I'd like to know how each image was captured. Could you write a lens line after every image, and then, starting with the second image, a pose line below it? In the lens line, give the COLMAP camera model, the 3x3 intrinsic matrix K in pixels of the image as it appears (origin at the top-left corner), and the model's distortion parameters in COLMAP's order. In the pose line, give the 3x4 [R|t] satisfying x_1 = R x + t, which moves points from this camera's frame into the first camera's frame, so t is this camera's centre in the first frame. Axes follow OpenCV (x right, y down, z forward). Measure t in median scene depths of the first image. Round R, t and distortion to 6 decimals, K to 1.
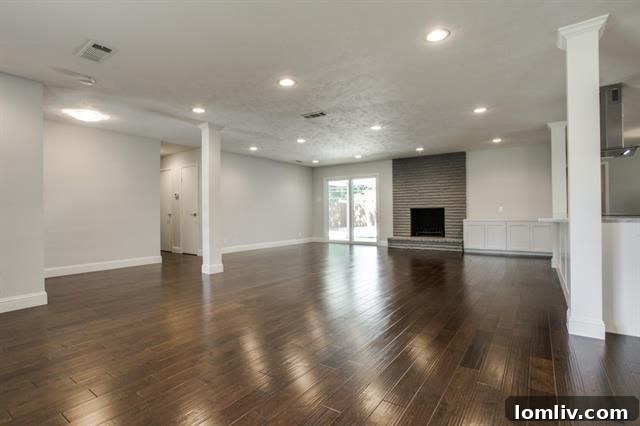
lens RADIAL K [[320.2, 0, 320.0], [0, 320.2, 213.0], [0, 0, 1]] dist [-0.022185, 0.000610]
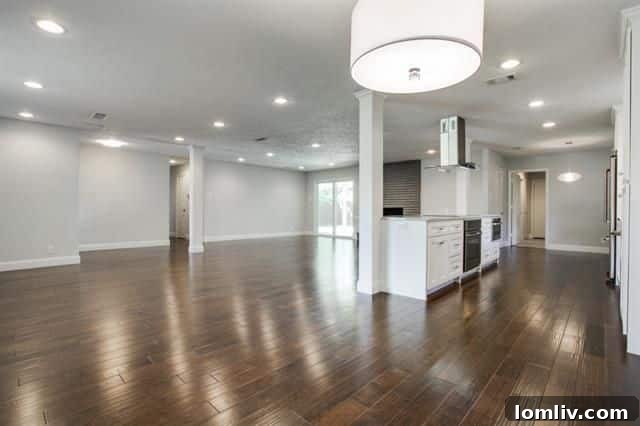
lens RADIAL K [[313.2, 0, 320.0], [0, 313.2, 213.0], [0, 0, 1]] dist [-0.039581, 0.027053]
pose [[0.990514, 0.013802, -0.136715, 0.236762], [-0.012945, 0.999891, 0.007153, -0.000091], [0.136798, -0.005315, 0.990585, -0.169878]]
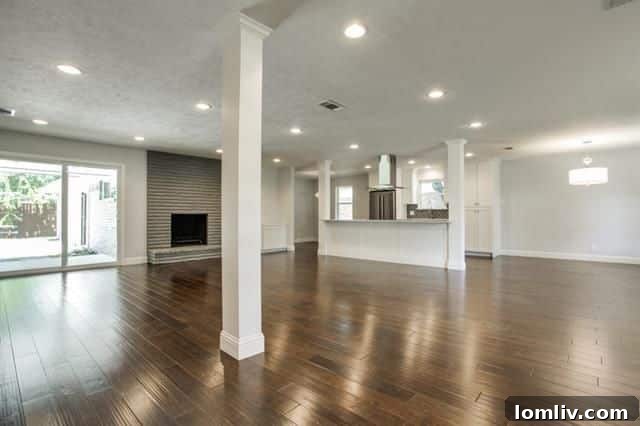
lens RADIAL K [[311.6, 0, 320.0], [0, 311.6, 213.0], [0, 0, 1]] dist [-0.032556, 0.000257]
pose [[0.136187, 0.015119, 0.990568, -0.473785], [0.004941, 0.999861, -0.015940, -0.002829], [-0.990671, 0.007065, 0.136093, 0.517464]]
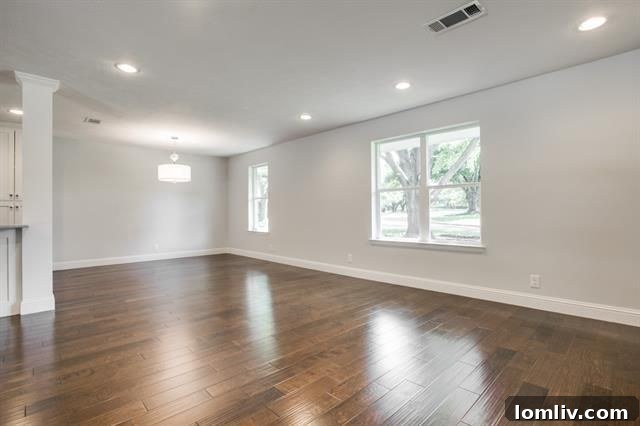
lens RADIAL K [[313.2, 0, 320.0], [0, 313.2, 213.0], [0, 0, 1]] dist [-0.039581, 0.027053]
pose [[-0.976907, 0.016397, 0.213036, -0.173484], [0.018216, 0.999812, 0.006577, -0.005101], [-0.212889, 0.010306, -0.977022, 0.610878]]
